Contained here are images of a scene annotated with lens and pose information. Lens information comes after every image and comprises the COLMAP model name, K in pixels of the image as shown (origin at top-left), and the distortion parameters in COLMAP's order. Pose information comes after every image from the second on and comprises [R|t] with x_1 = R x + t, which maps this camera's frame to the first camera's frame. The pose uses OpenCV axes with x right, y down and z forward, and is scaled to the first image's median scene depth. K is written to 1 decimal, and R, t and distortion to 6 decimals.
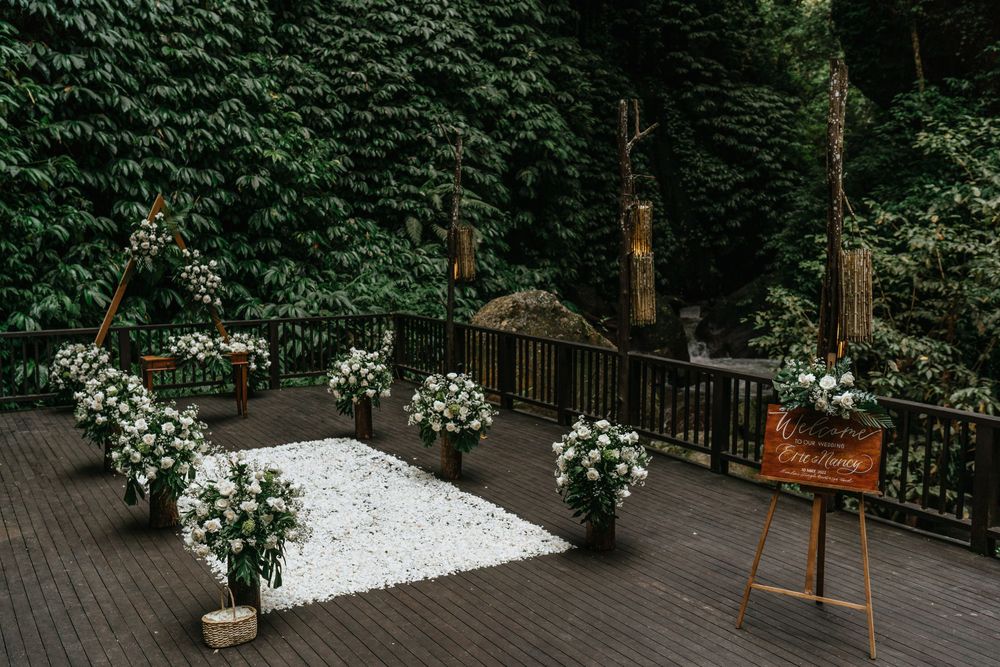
lens RADIAL K [[945.6, 0, 500.0], [0, 945.6, 333.5], [0, 0, 1]] dist [-0.036682, 0.000293]
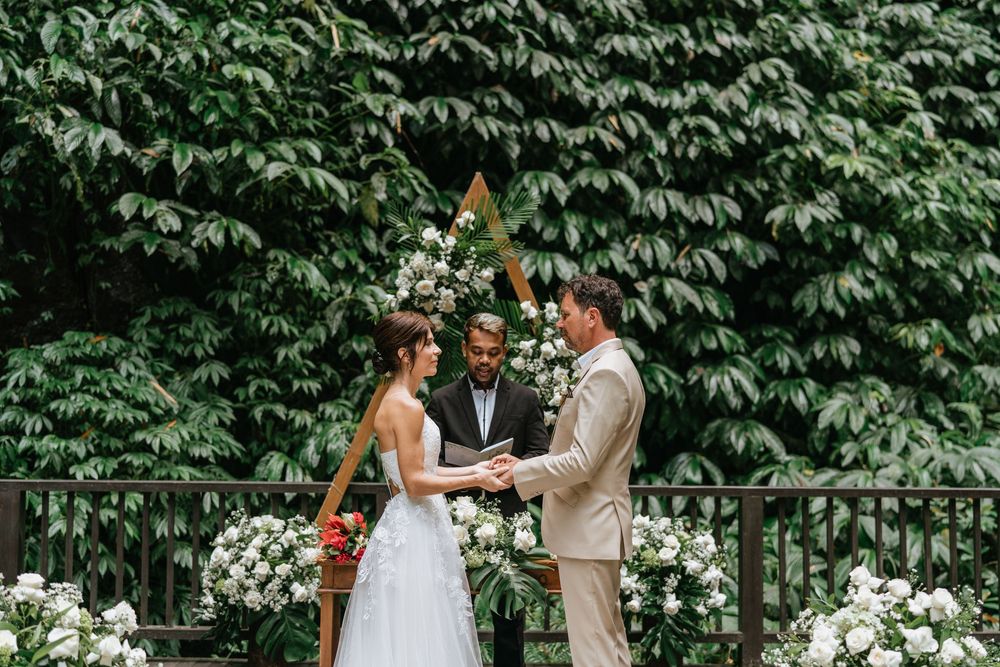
lens RADIAL K [[1394.5, 0, 497.1], [0, 1394.5, 345.6], [0, 0, 1]] dist [-0.007369, 0.067923]
pose [[0.847443, -0.014279, -0.530695, -0.011441], [-0.062684, 0.989954, -0.126734, 0.003949], [0.527173, 0.140666, 0.838034, 0.248357]]
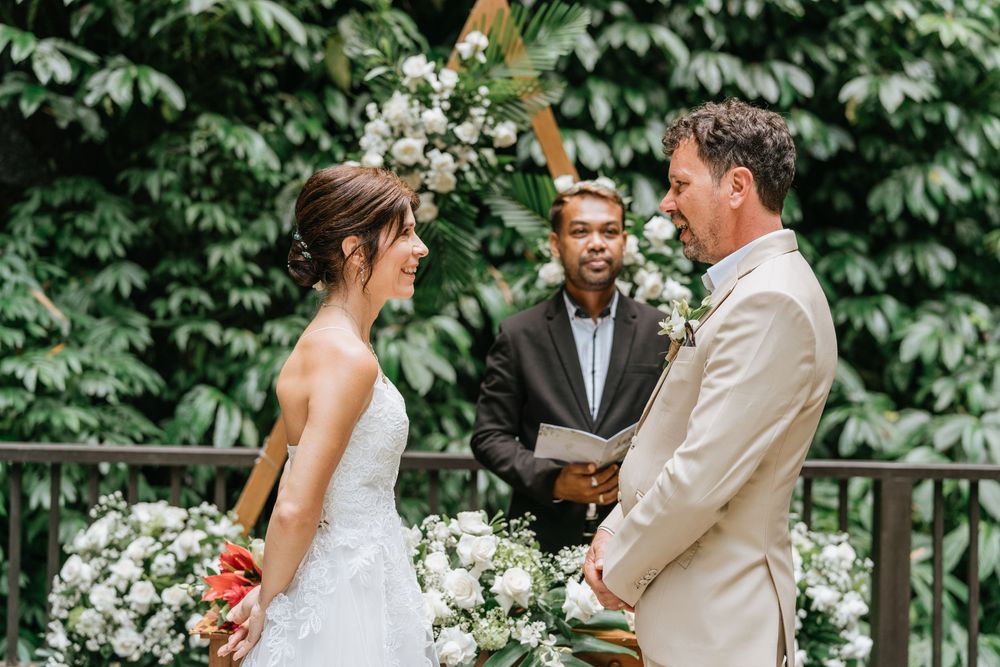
lens RADIAL K [[1403.6, 0, 504.3], [0, 1403.6, 333.0], [0, 0, 1]] dist [0.007802, 0.062240]
pose [[0.855198, 0.027945, -0.517548, -0.073353], [-0.076477, 0.994419, -0.072678, -0.008056], [0.512629, 0.101734, 0.852562, 0.337100]]
